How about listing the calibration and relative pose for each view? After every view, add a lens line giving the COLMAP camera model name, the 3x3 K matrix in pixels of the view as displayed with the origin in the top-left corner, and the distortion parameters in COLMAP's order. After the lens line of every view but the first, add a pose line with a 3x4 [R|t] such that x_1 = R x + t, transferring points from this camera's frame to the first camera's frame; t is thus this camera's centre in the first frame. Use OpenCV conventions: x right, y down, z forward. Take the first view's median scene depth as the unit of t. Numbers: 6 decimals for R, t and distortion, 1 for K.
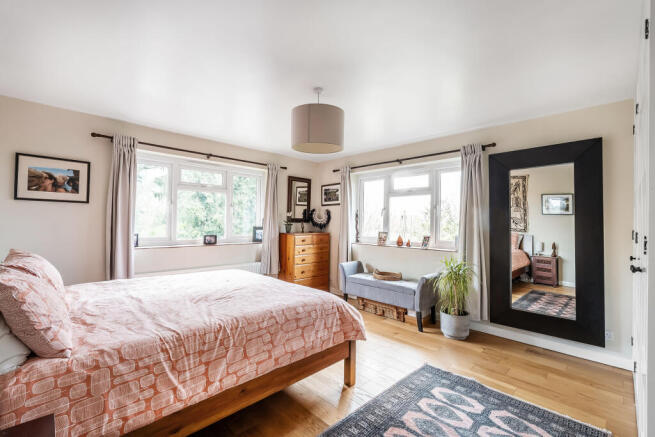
lens RADIAL K [[292.9, 0, 326.5], [0, 292.9, 219.4], [0, 0, 1]] dist [0.016269, 0.000561]
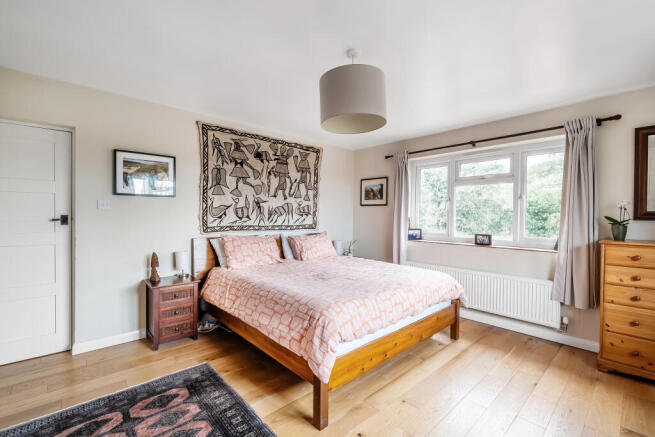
lens RADIAL K [[292.9, 0, 326.6], [0, 292.9, 217.3], [0, 0, 1]] dist [0.016269, 0.000561]
pose [[-0.031364, -0.007980, -0.999476, 0.629341], [0.001321, 0.999967, -0.008026, 0.013675], [0.999507, -0.001572, -0.031352, 0.755967]]
